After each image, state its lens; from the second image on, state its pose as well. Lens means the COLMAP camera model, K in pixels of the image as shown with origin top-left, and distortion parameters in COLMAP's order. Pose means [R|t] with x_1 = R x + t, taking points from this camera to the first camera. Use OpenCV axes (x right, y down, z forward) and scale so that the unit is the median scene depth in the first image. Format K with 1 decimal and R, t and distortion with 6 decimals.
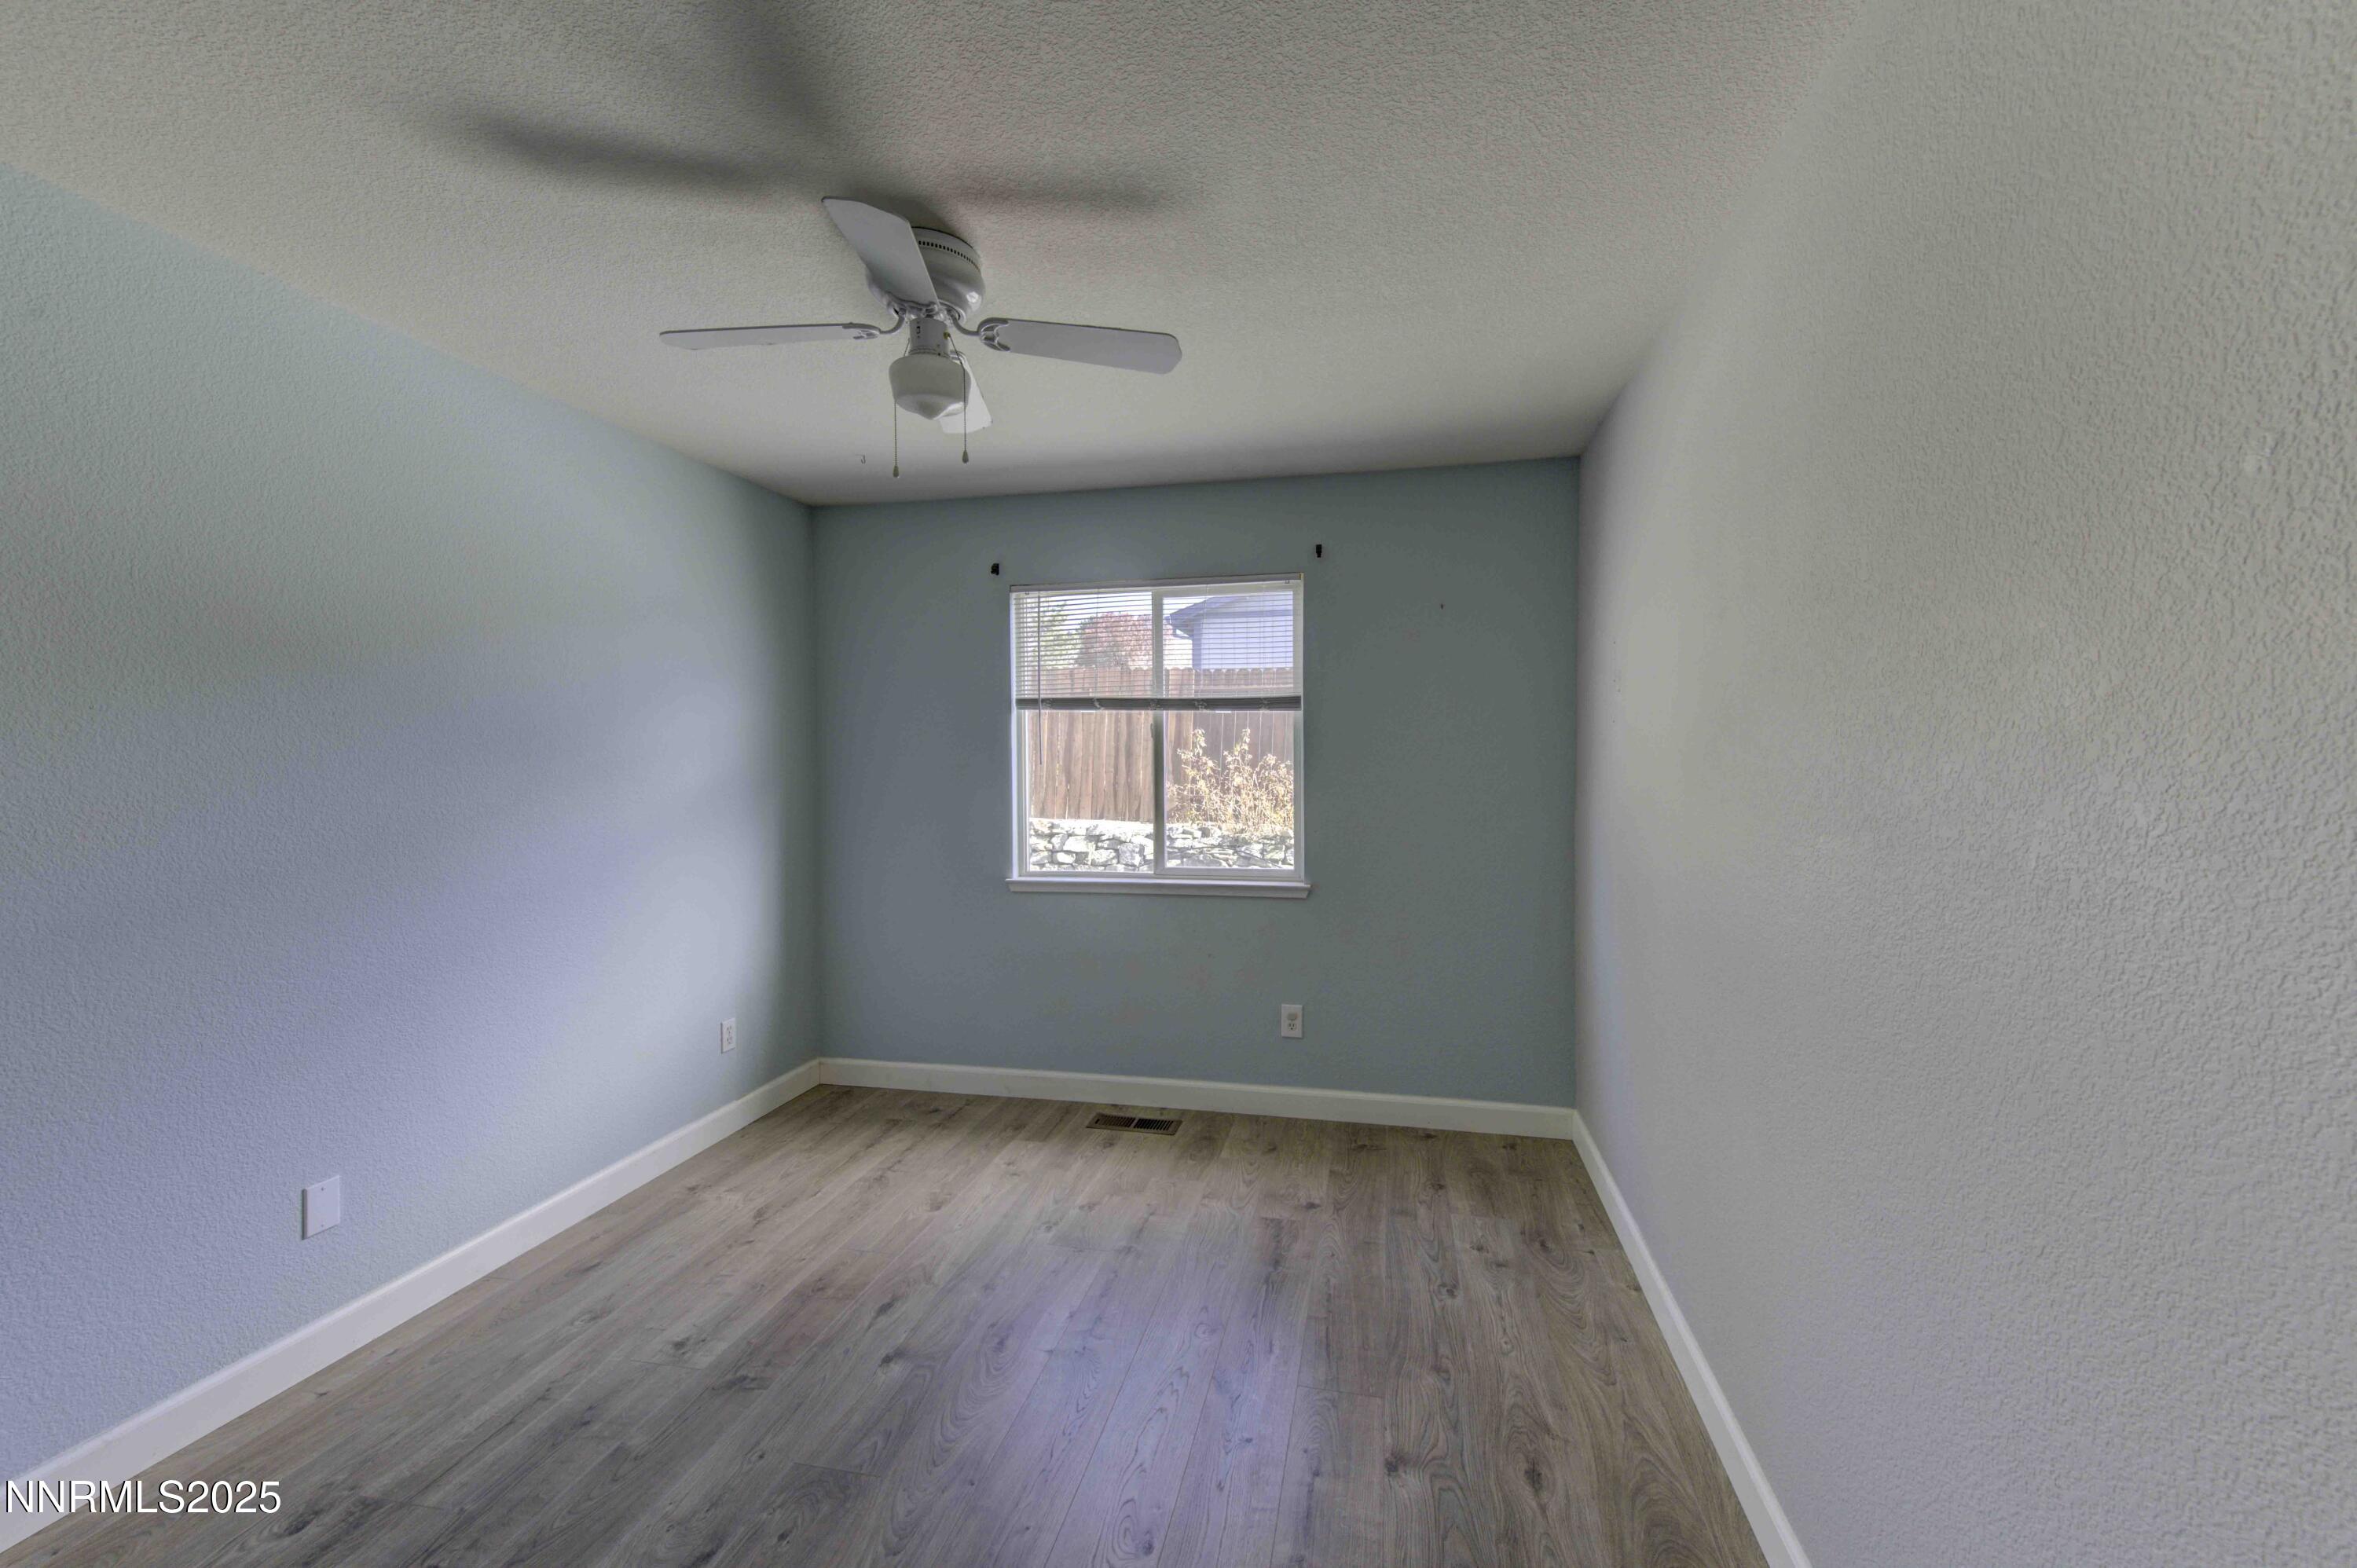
lens RADIAL K [[929.6, 0, 1186.3], [0, 929.6, 775.5], [0, 0, 1]] dist [0.028147, -0.000482]
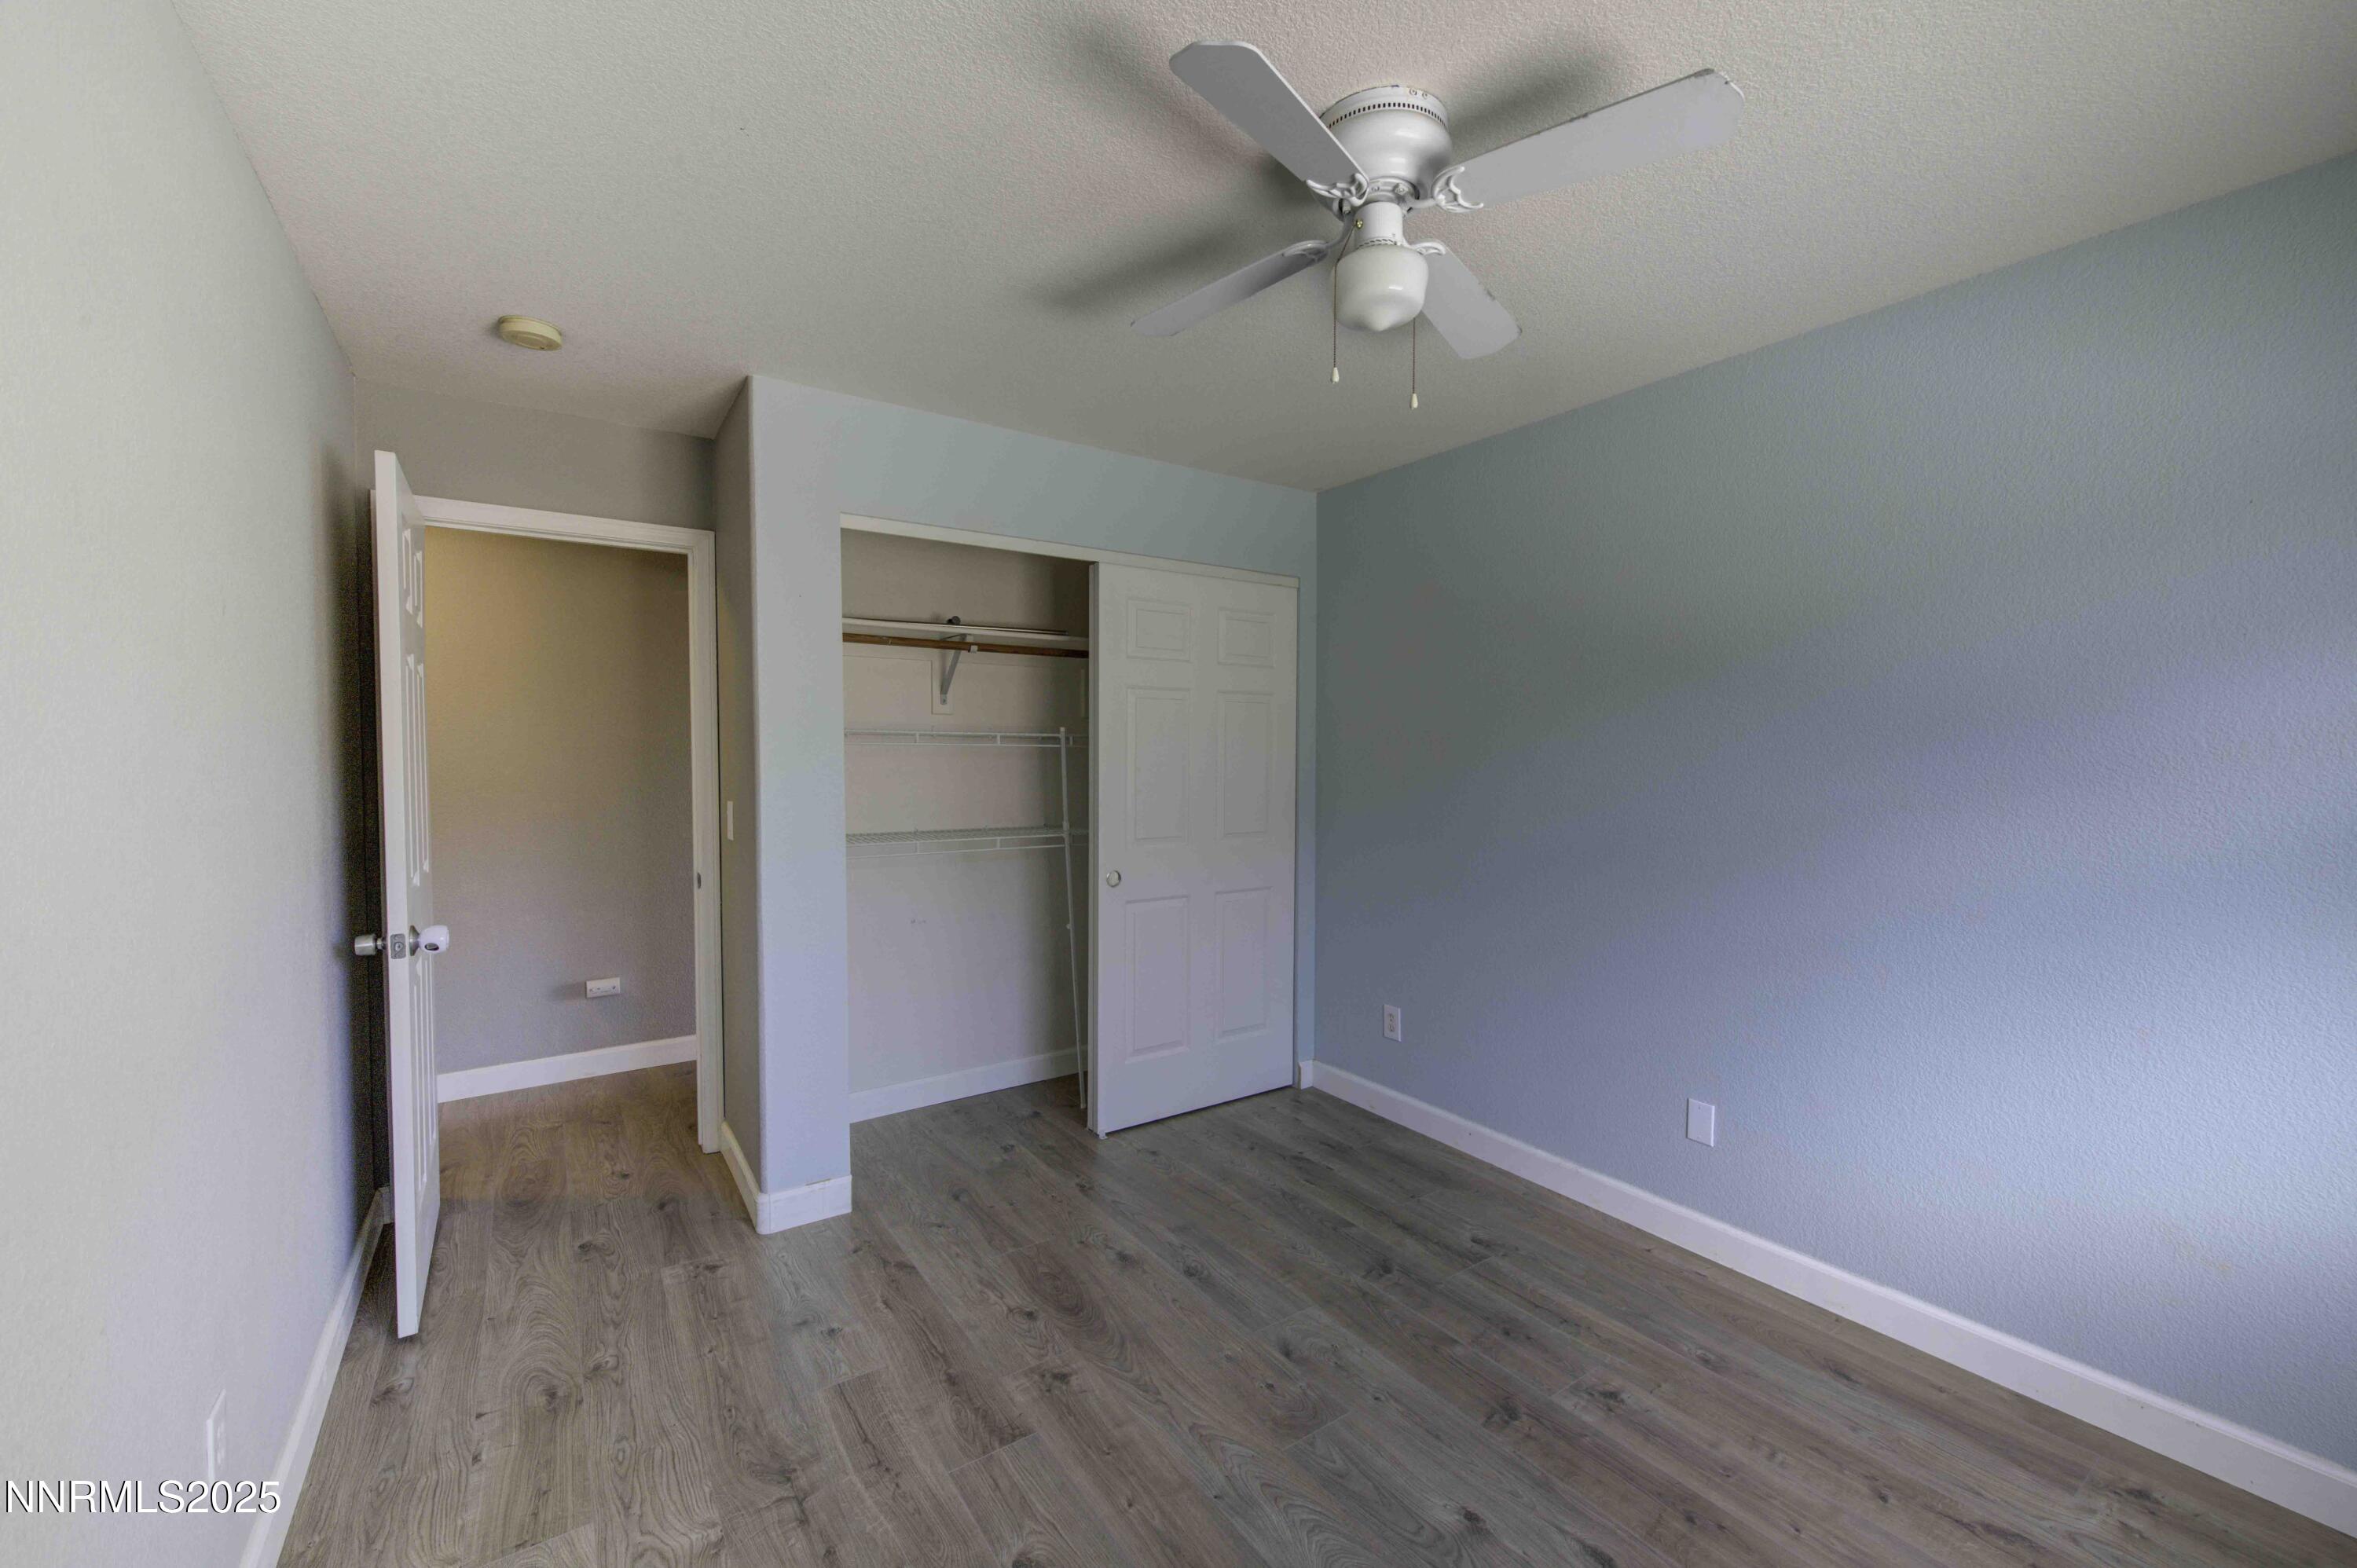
lens RADIAL K [[929.6, 0, 1177.4], [0, 929.6, 774.7], [0, 0, 1]] dist [0.028147, -0.000482]
pose [[-0.686276, 0.016543, -0.727153, 0.394800], [-0.003540, 0.999654, 0.026083, -0.014453], [0.727332, 0.020474, -0.685980, 1.294598]]
